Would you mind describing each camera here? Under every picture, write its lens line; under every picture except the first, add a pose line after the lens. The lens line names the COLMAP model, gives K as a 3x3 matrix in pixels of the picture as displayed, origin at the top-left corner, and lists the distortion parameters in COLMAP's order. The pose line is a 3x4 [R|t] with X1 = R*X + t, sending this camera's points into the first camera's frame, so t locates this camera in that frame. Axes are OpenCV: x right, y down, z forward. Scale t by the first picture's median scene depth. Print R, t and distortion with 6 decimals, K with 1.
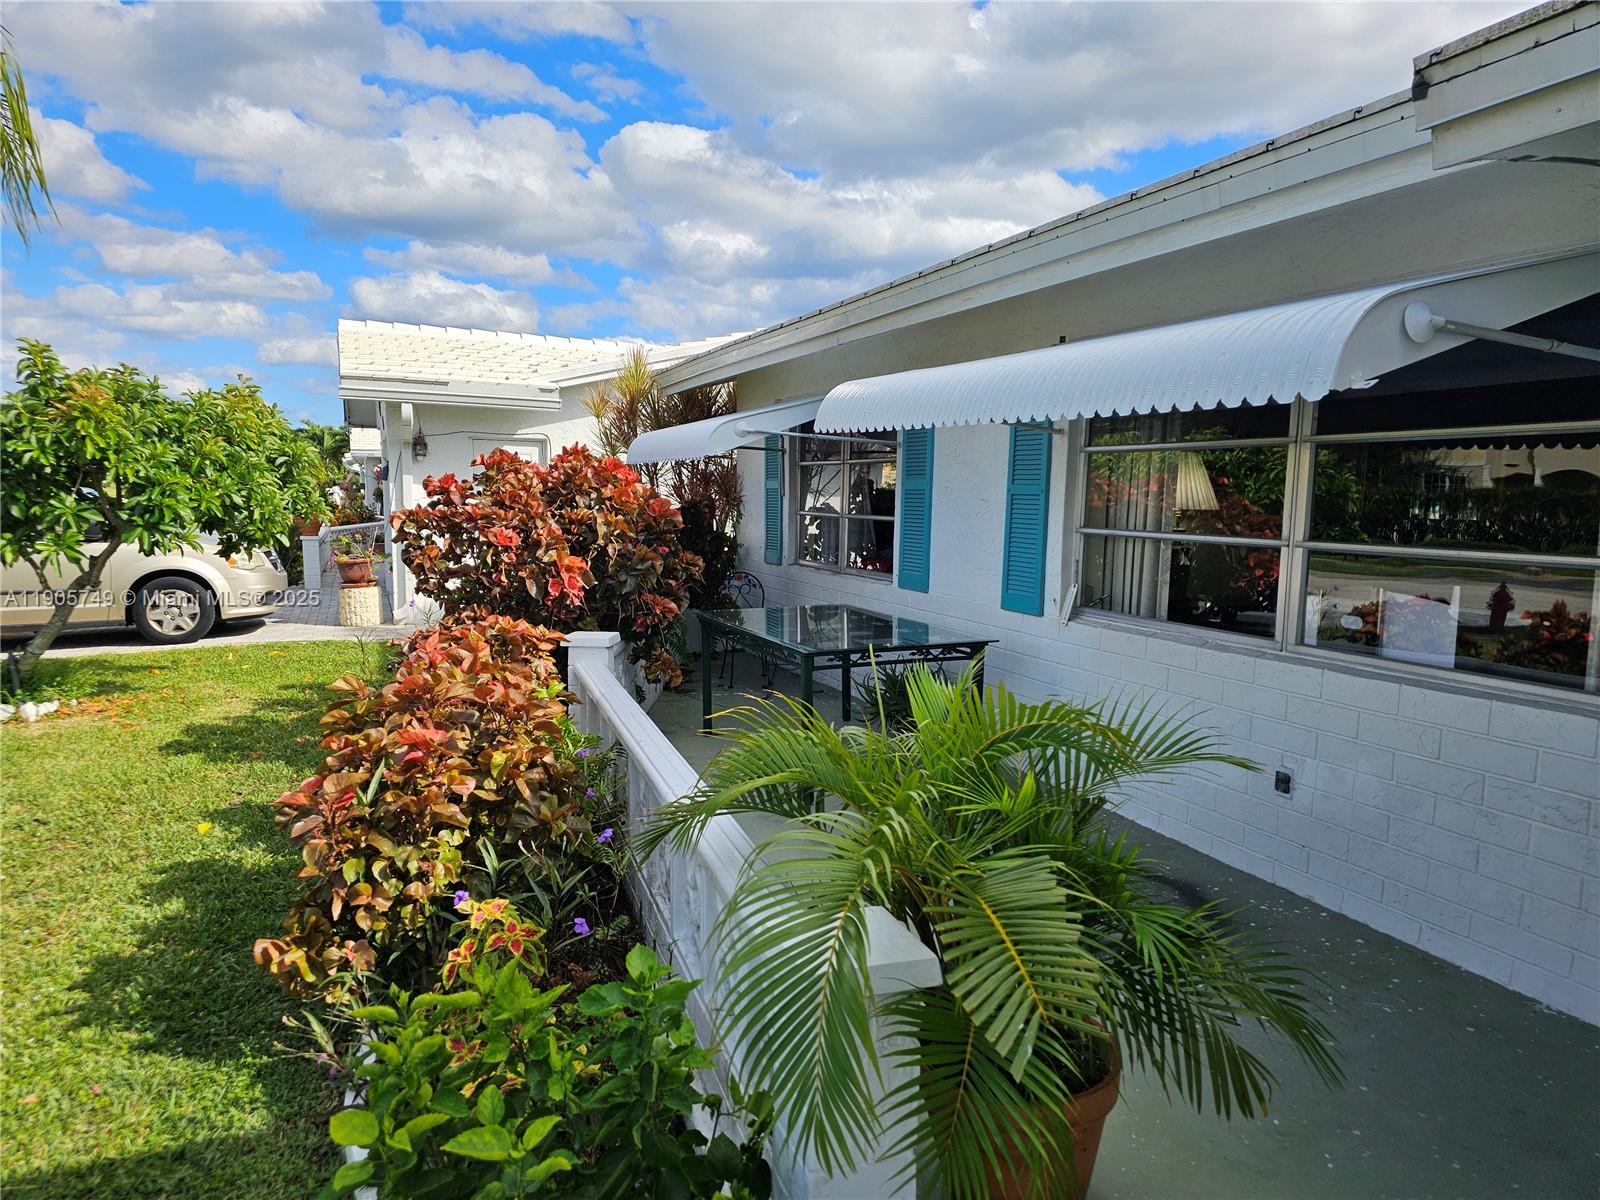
lens RADIAL K [[1078.9, 0, 797.3], [0, 1078.9, 625.3], [0, 0, 1]] dist [-0.023536, -0.003487]
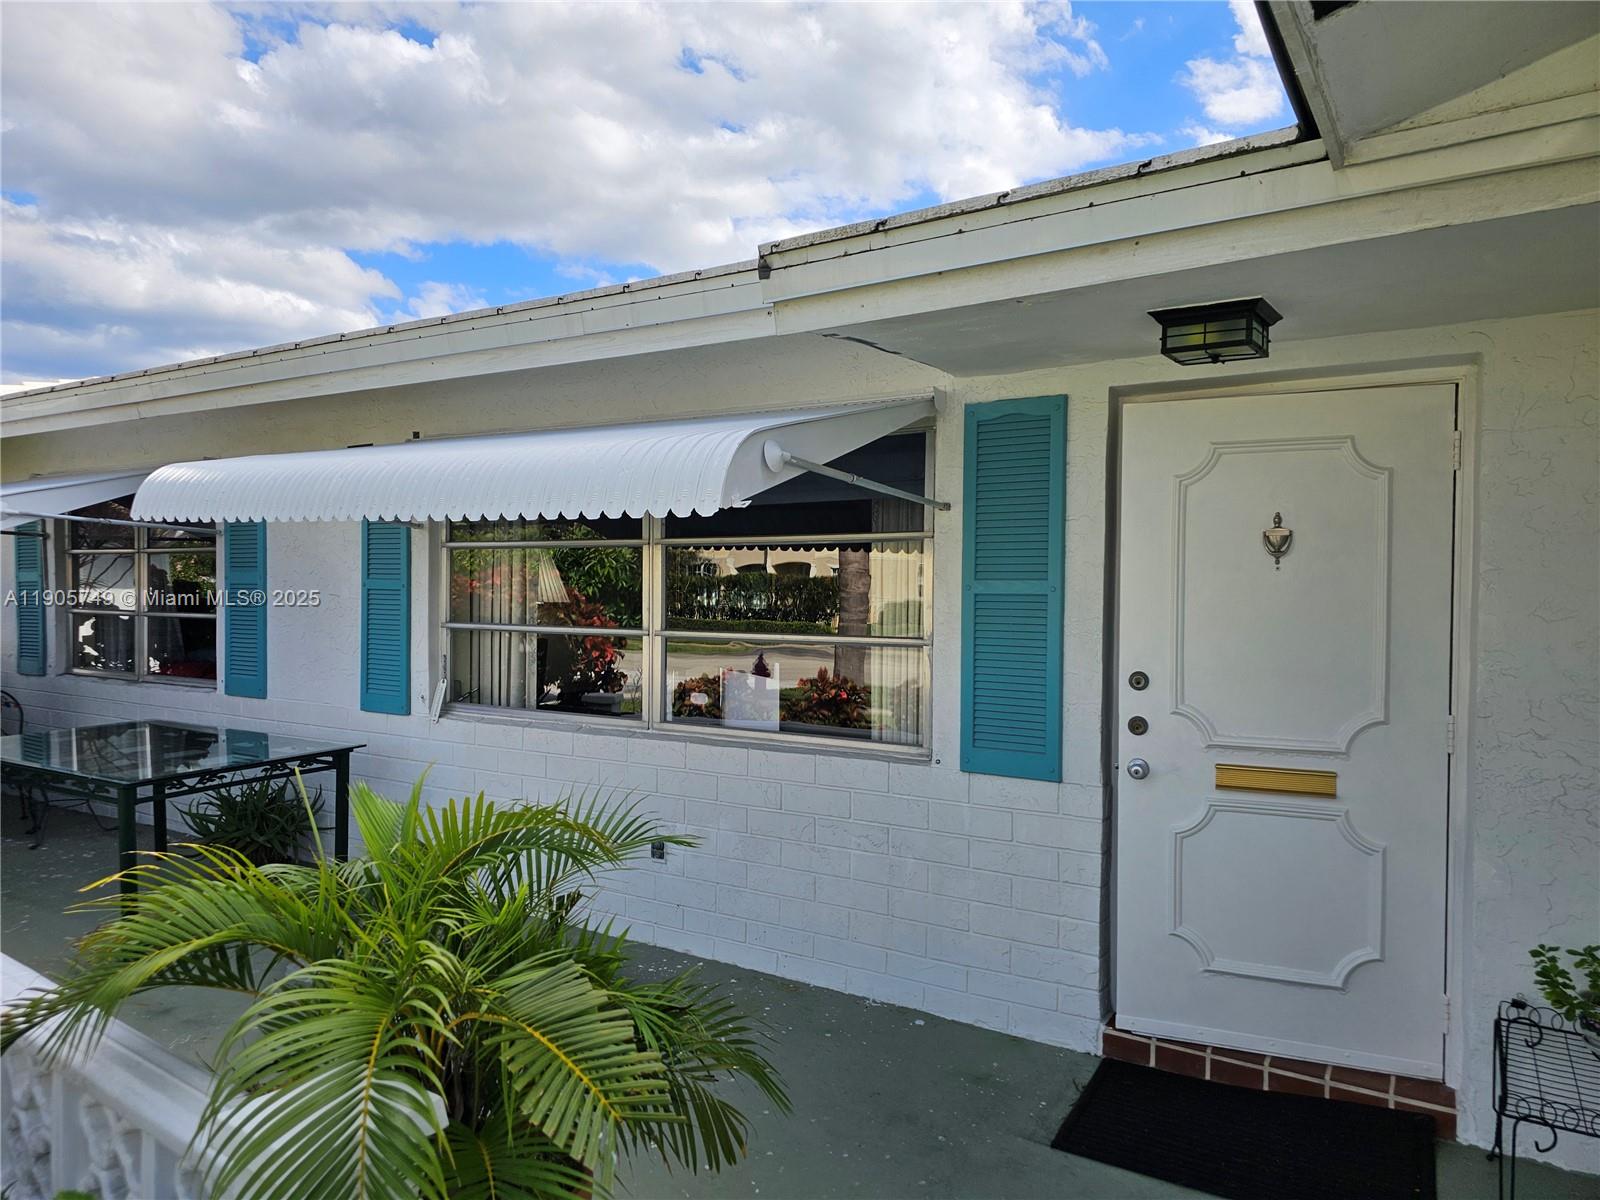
lens RADIAL K [[1080.2, 0, 800.0], [0, 1080.2, 600.0], [0, 0, 1]] dist [0.061217, -0.058597]
pose [[0.783530, -0.014771, 0.621179, -0.106027], [0.074747, 0.994698, -0.070630, -0.016413], [-0.616842, 0.101772, 0.780480, 0.012098]]
